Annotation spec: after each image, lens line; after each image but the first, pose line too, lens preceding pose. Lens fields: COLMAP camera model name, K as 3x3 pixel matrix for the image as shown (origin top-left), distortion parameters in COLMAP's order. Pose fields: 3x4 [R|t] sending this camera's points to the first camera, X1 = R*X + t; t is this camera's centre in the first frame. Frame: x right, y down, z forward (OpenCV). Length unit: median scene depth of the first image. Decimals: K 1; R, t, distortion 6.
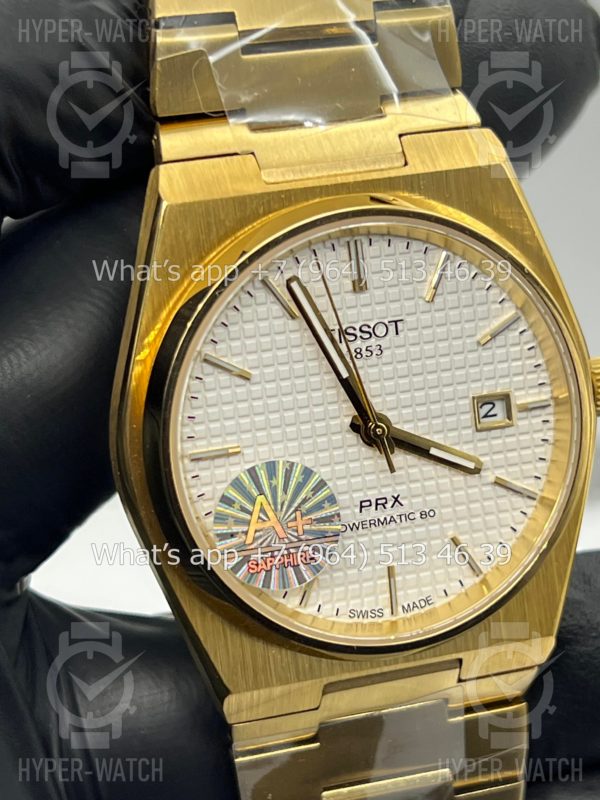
lens RADIAL K [[1987.9, 0, 286.2], [0, 1987.9, 384.0], [0, 0, 1]] dist [0.105236, 0.000000]
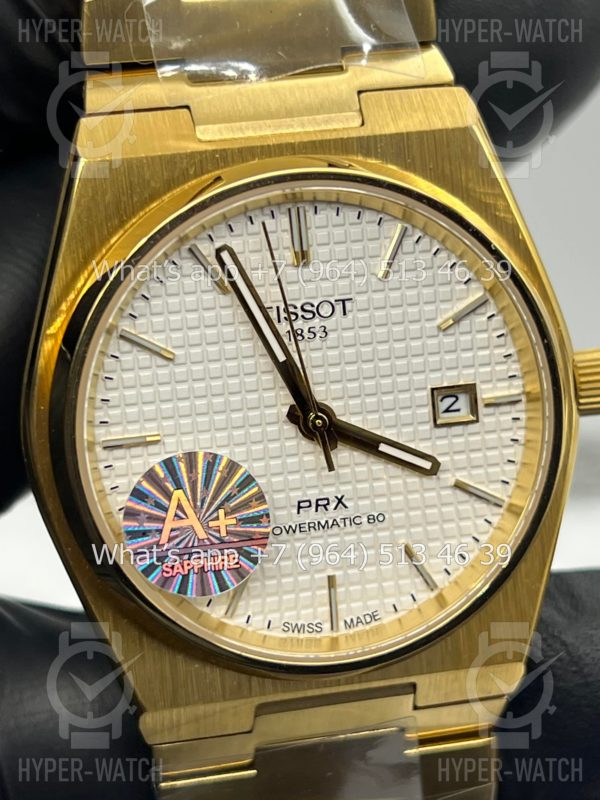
lens RADIAL K [[1987.9, 0, 302.3], [0, 1987.9, 397.9], [0, 0, 1]] dist [0.105236, 0.000000]
pose [[0.995835, 0.030006, -0.086090, 0.114083], [-0.030239, 0.999542, -0.001406, 0.013873], [0.086008, 0.004004, 0.996286, 0.113249]]
